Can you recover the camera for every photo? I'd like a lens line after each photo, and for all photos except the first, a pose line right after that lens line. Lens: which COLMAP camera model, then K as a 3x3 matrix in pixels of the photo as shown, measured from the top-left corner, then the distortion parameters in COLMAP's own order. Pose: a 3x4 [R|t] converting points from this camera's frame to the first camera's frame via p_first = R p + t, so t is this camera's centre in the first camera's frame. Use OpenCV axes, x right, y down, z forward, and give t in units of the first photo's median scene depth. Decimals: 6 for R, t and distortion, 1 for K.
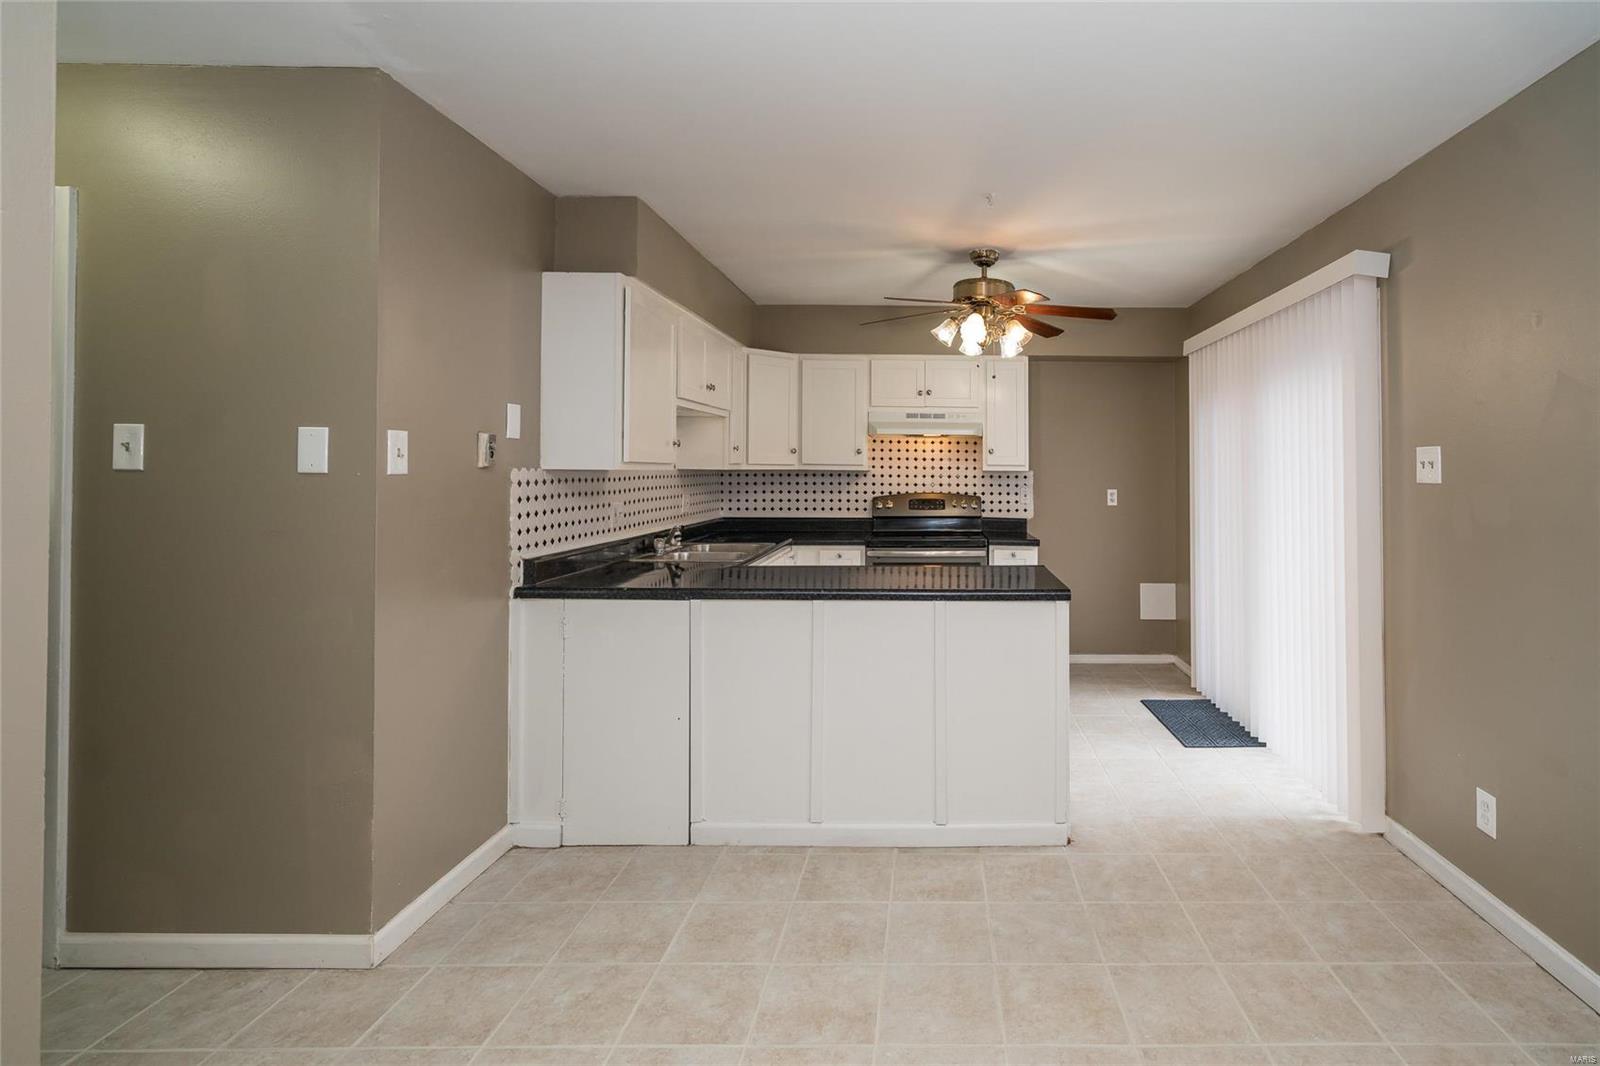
lens RADIAL K [[739.4, 0, 854.8], [0, 739.4, 464.4], [0, 0, 1]] dist [-0.012582, 0.006302]
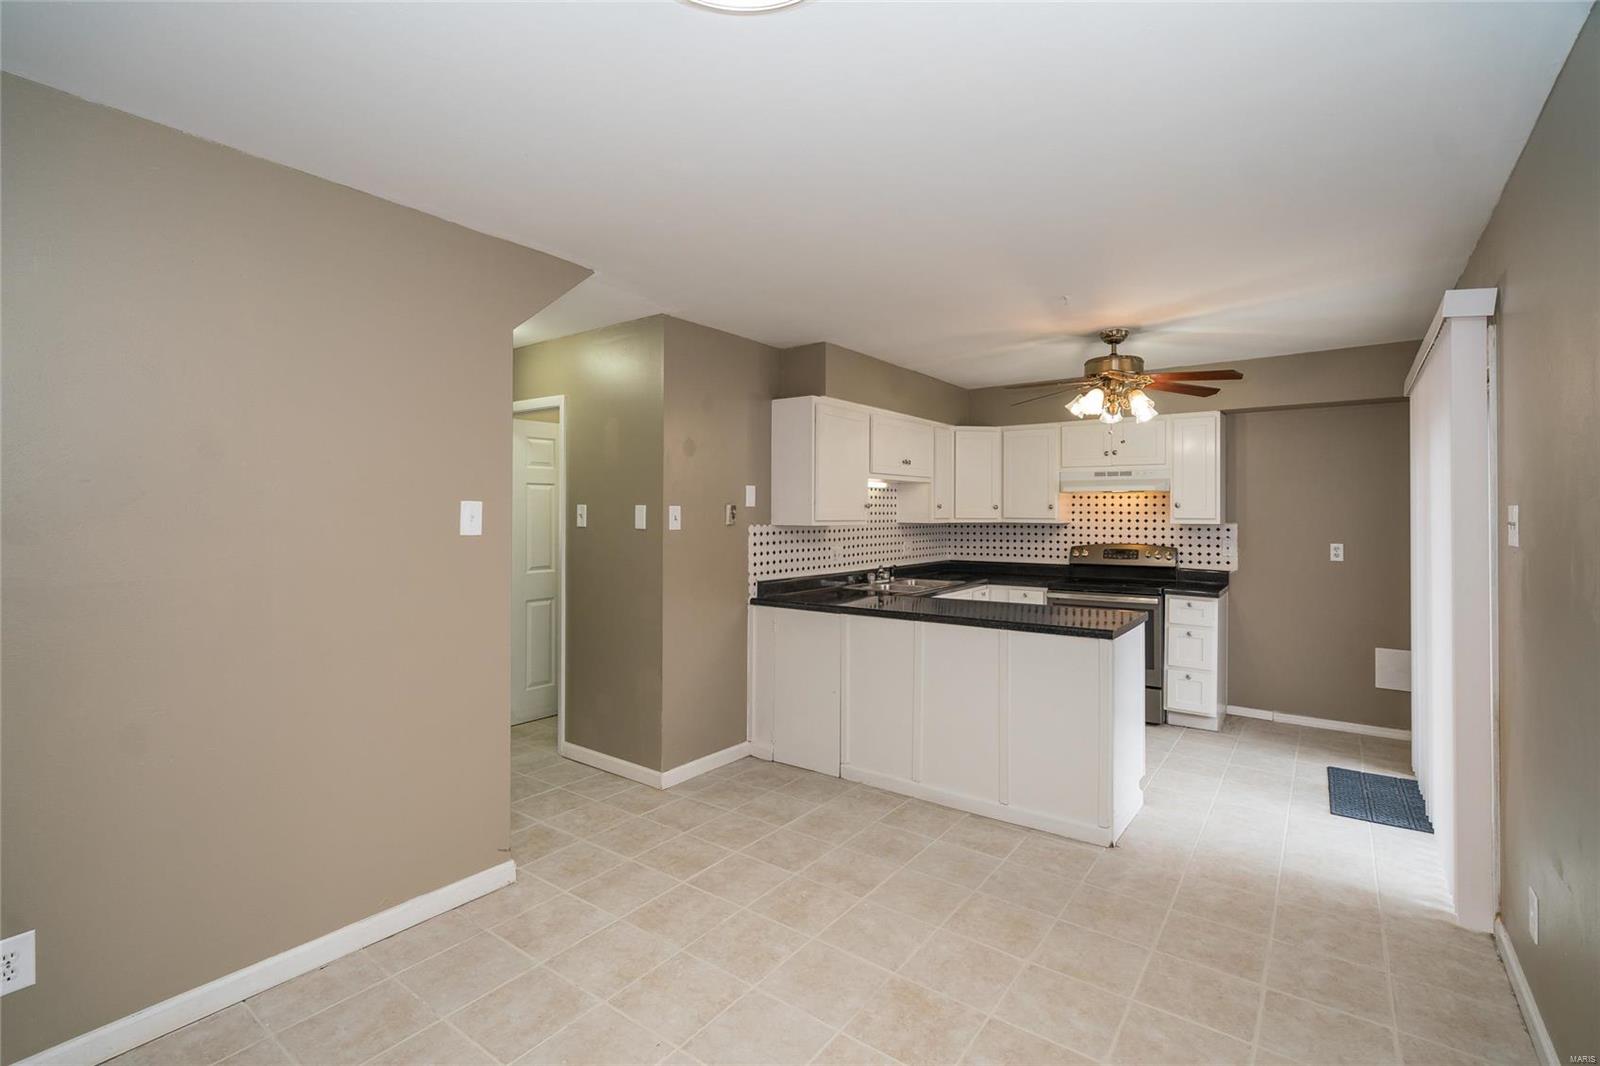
lens RADIAL K [[739.4, 0, 836.1], [0, 739.4, 508.4], [0, 0, 1]] dist [-0.012582, 0.006302]
pose [[0.806782, -0.008299, -0.590791, 0.401395], [0.010582, 0.999944, 0.000405, -0.018437], [0.590755, -0.006578, 0.806824, -0.128066]]
